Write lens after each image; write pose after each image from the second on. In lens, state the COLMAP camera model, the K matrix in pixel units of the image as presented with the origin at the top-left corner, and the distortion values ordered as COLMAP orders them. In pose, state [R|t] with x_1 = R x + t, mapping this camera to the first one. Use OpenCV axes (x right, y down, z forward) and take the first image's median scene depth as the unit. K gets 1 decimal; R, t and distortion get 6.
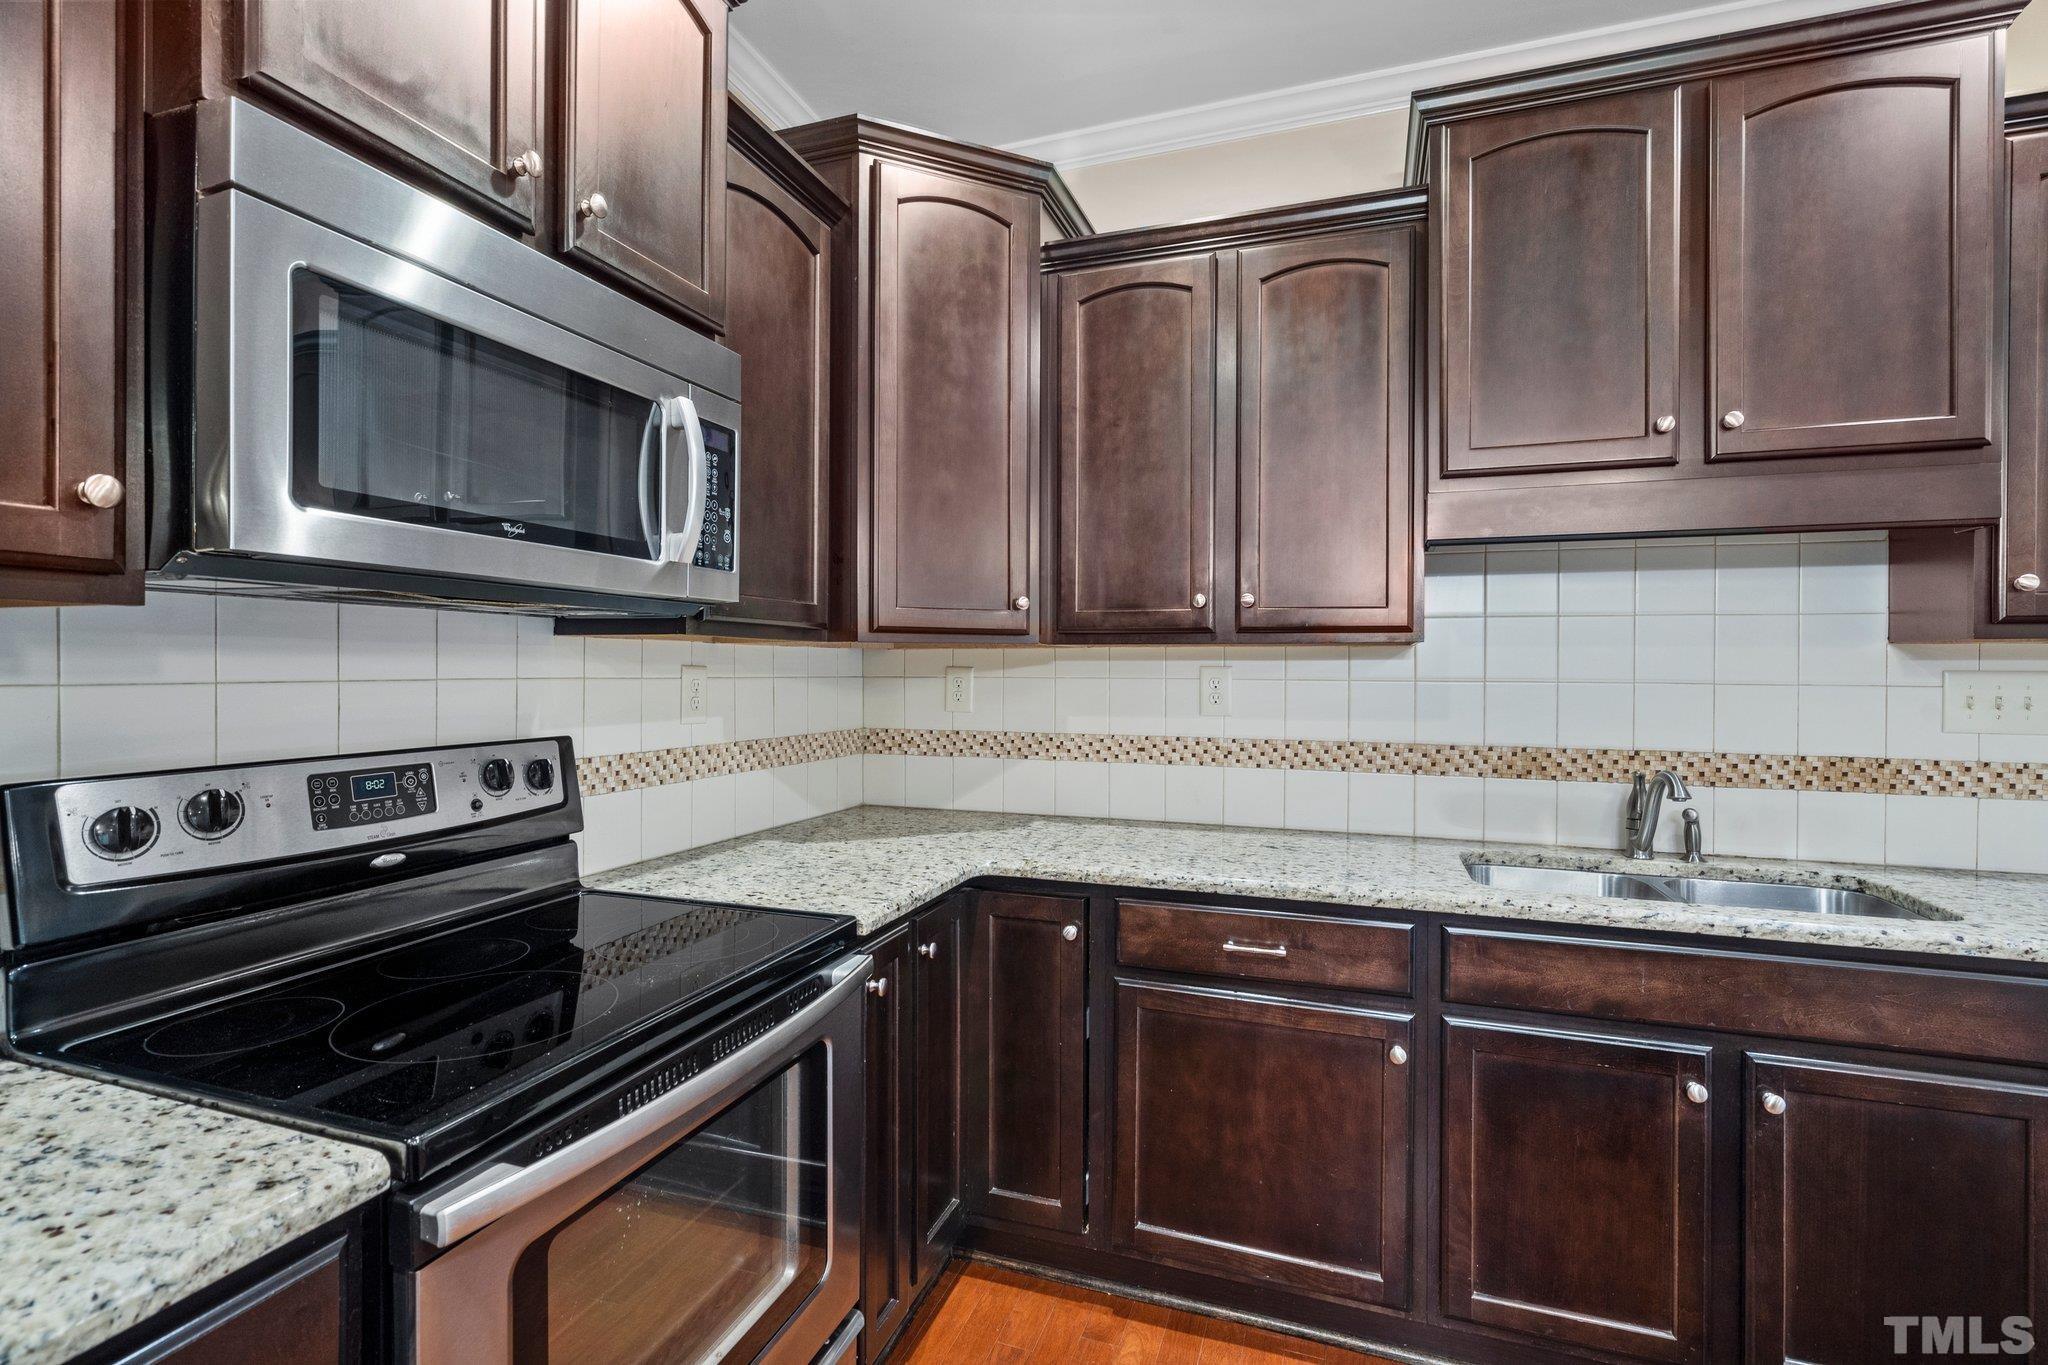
lens RADIAL K [[939.2, 0, 1030.2], [0, 939.2, 673.5], [0, 0, 1]] dist [-0.000449, -0.000178]
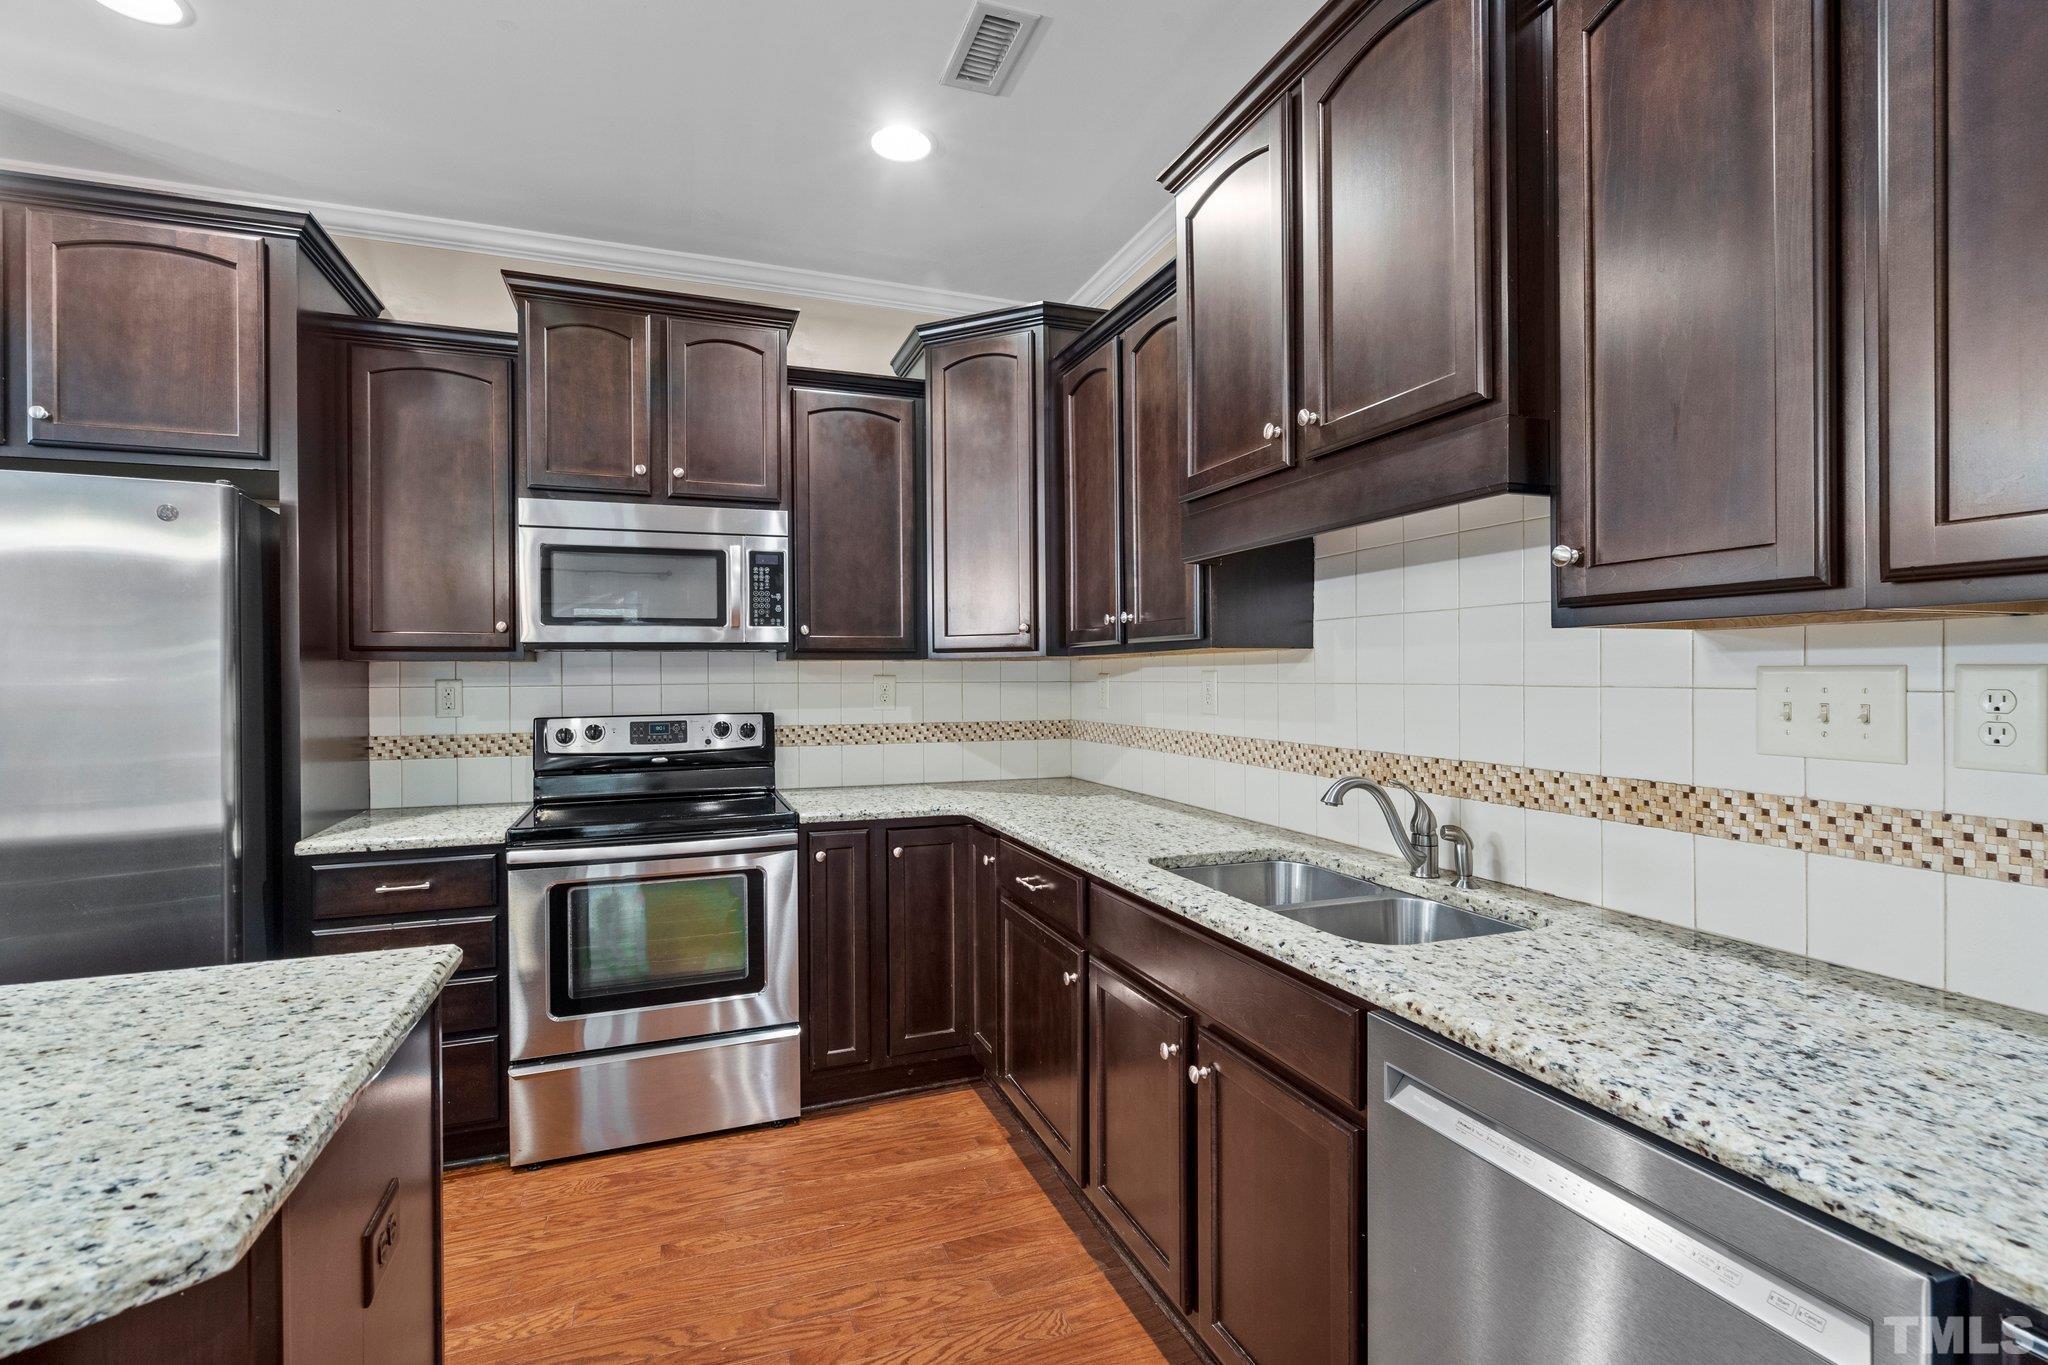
lens RADIAL K [[944.4, 0, 1020.3], [0, 944.4, 676.7], [0, 0, 1]] dist [-0.002315, -0.000230]
pose [[0.641046, -0.008125, -0.767460, 1.190339], [0.006049, 0.999966, -0.005533, 0.005533], [0.767479, -0.001095, 0.641073, 0.119945]]
